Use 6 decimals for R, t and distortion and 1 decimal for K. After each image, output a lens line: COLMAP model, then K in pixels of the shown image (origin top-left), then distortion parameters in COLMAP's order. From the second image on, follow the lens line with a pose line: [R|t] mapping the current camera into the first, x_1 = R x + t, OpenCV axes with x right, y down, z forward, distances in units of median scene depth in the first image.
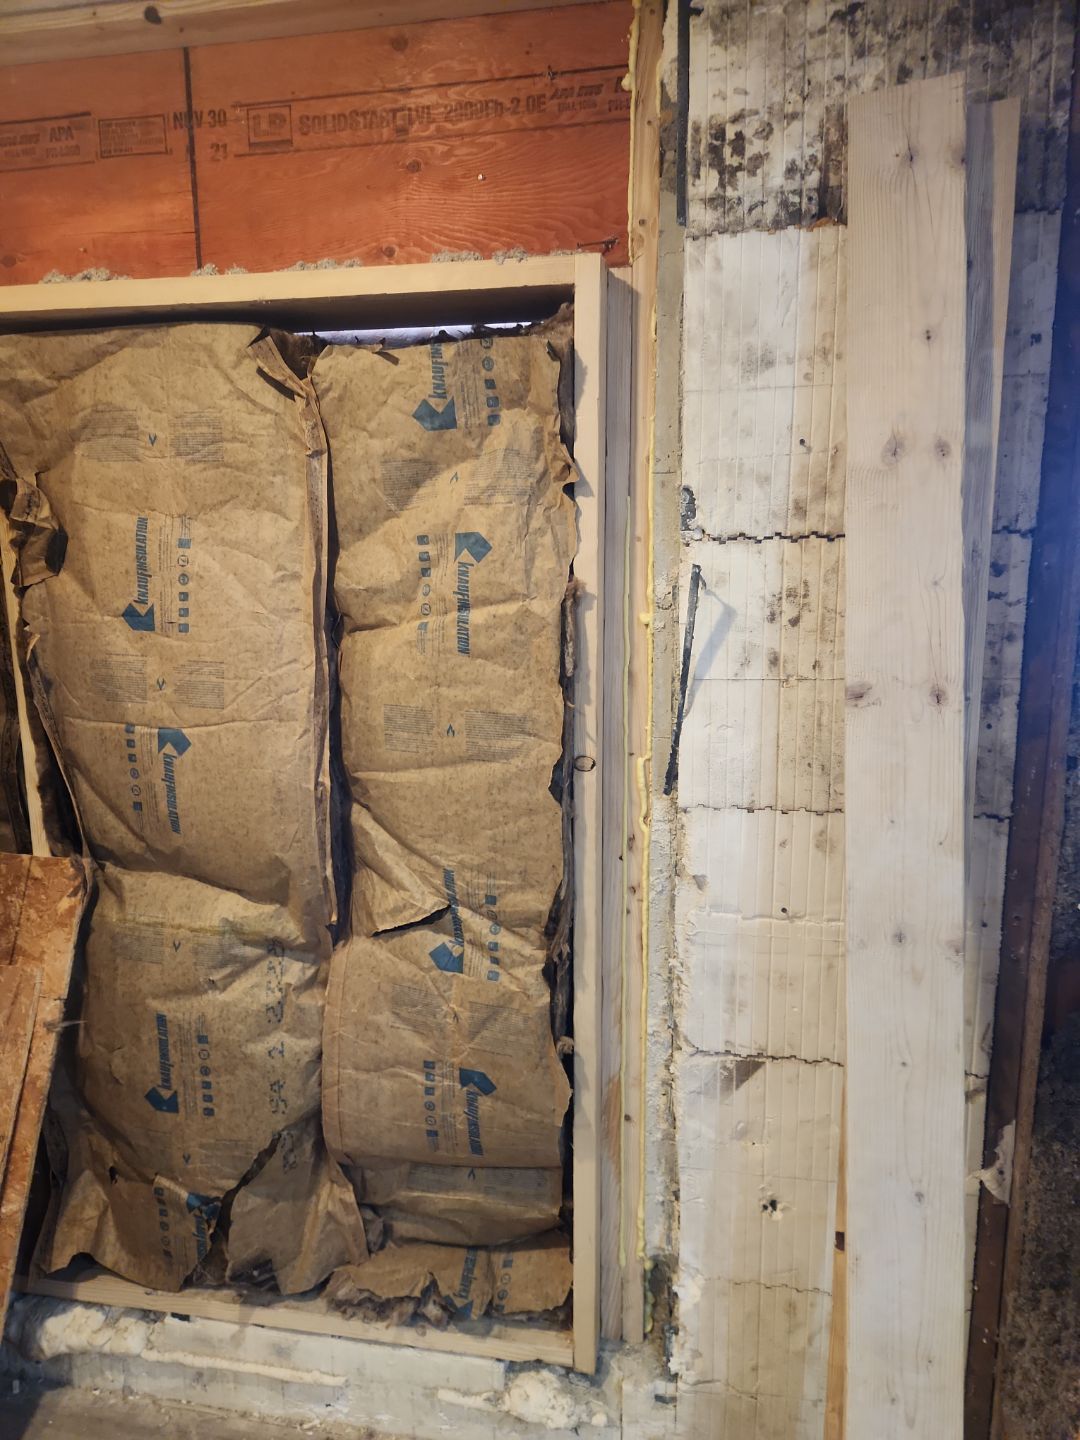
lens RADIAL K [[986.7, 0, 527.5], [0, 986.7, 733.6], [0, 0, 1]] dist [0.065453, -0.055987]
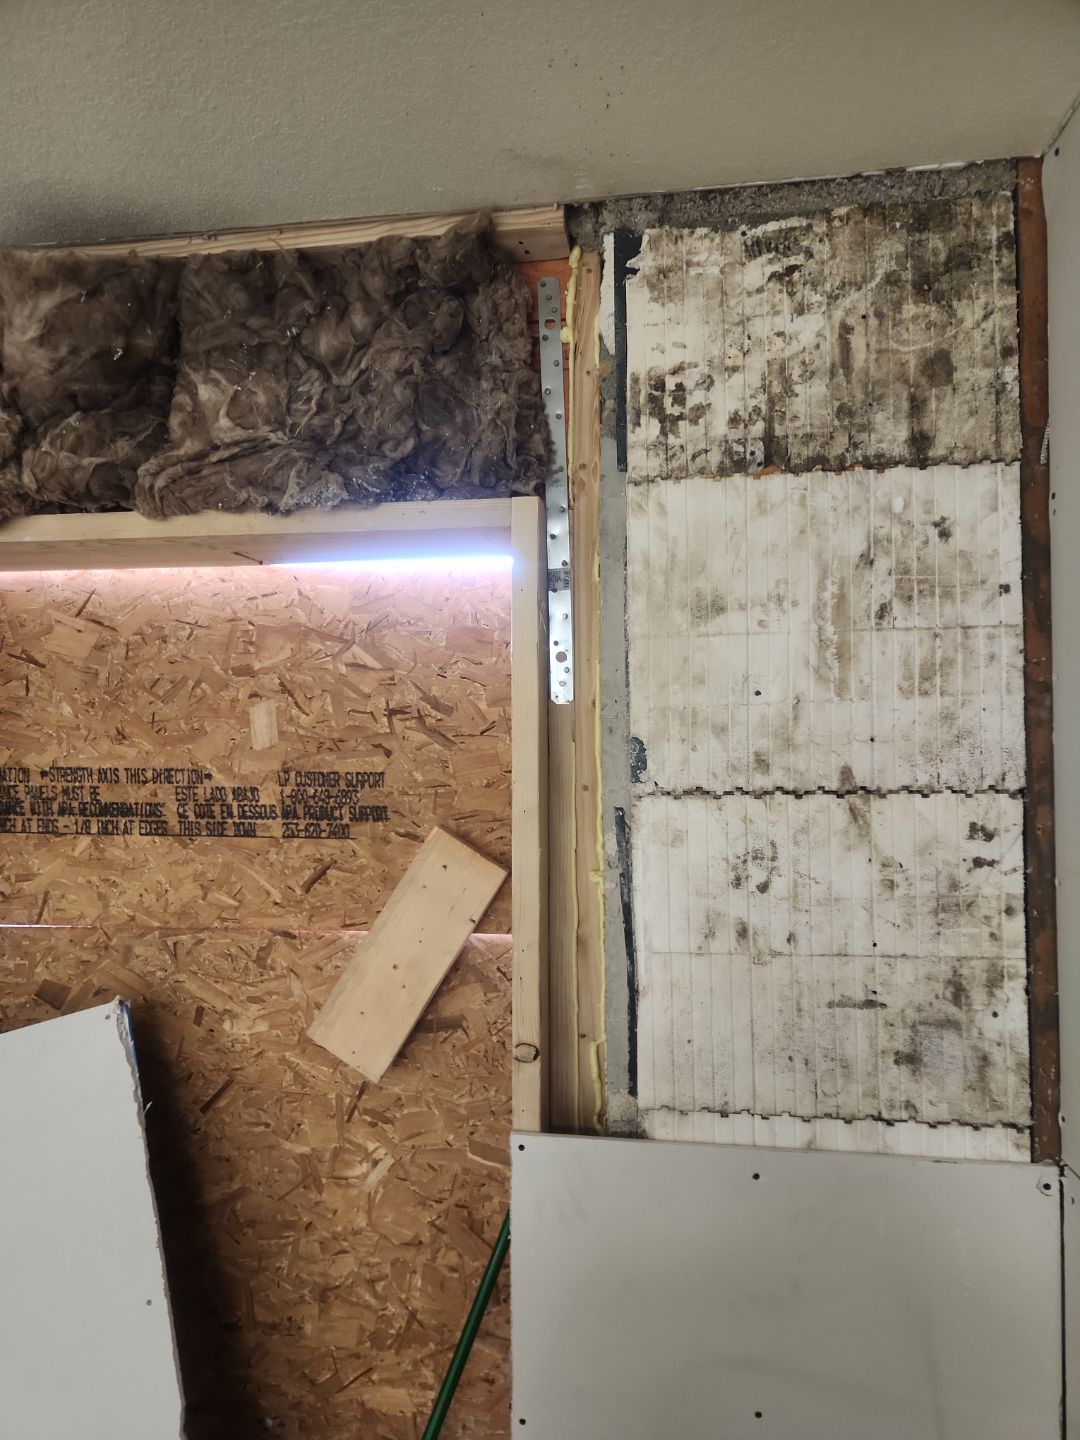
lens RADIAL K [[986.7, 0, 531.0], [0, 986.7, 735.1], [0, 0, 1]] dist [0.065453, -0.055987]
pose [[0.999362, 0.005409, 0.035300, 0.035351], [0.001875, 0.979154, -0.203111, -0.071375], [-0.035663, 0.203048, 0.978519, 0.133026]]
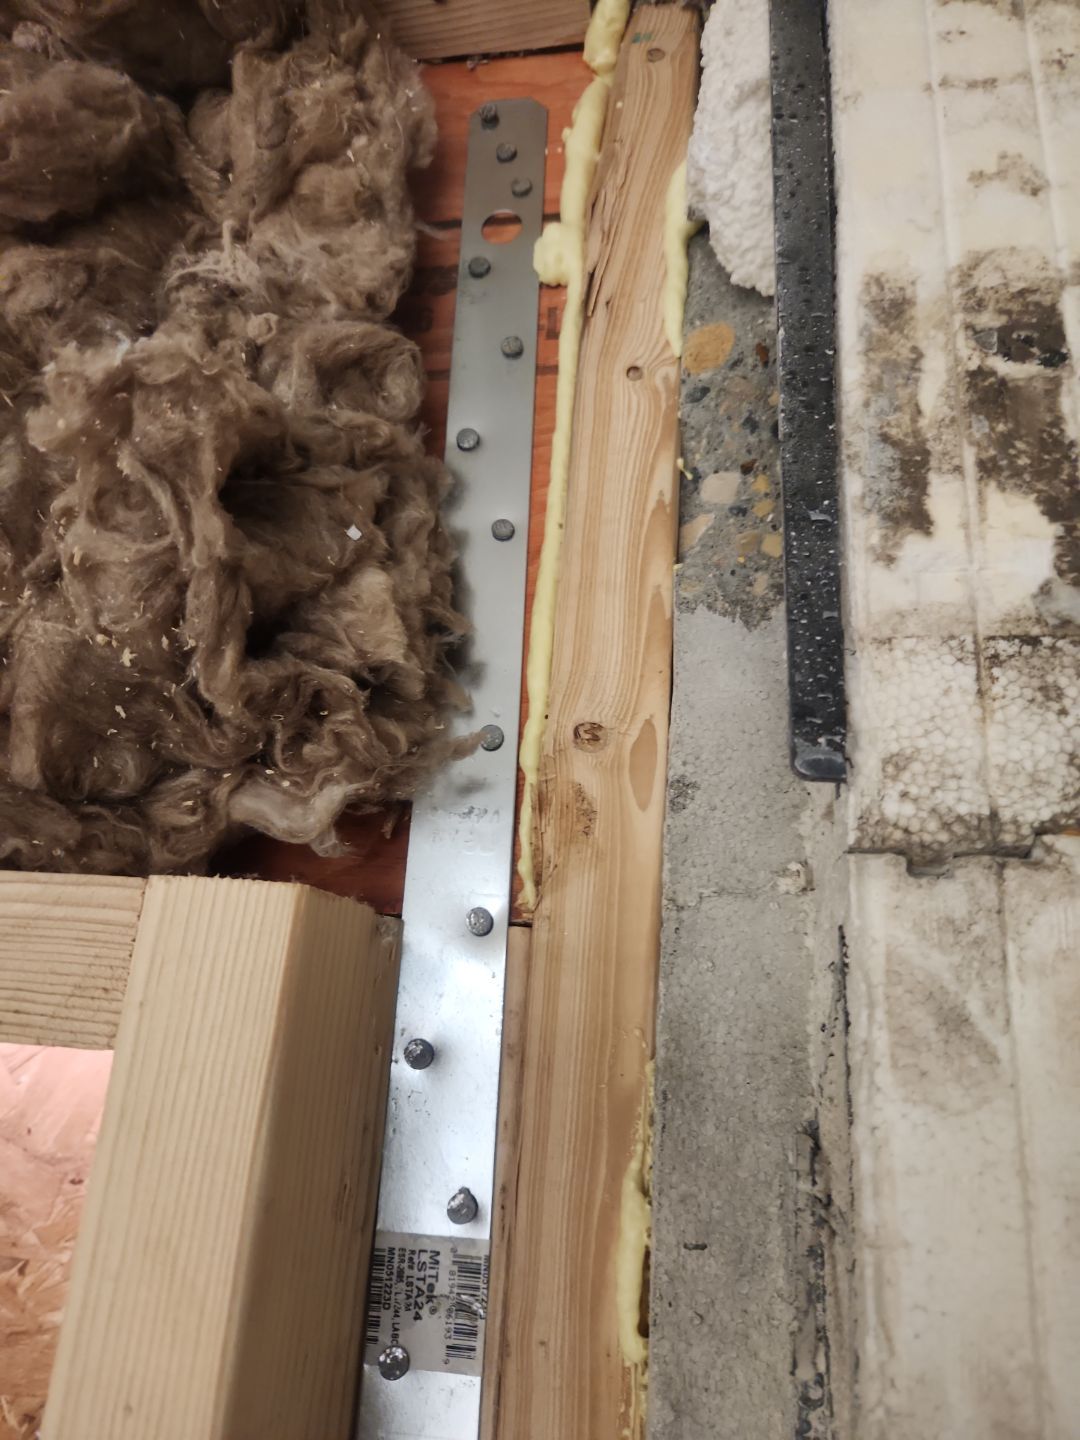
lens RADIAL K [[982.5, 0, 539.3], [0, 982.5, 719.2], [0, 0, 1]] dist [0.032752, -0.002347]
pose [[0.996288, 0.085934, 0.005088, 0.109985], [-0.073426, 0.879151, -0.470852, -0.444214], [-0.044935, 0.468731, 0.882198, 0.870696]]
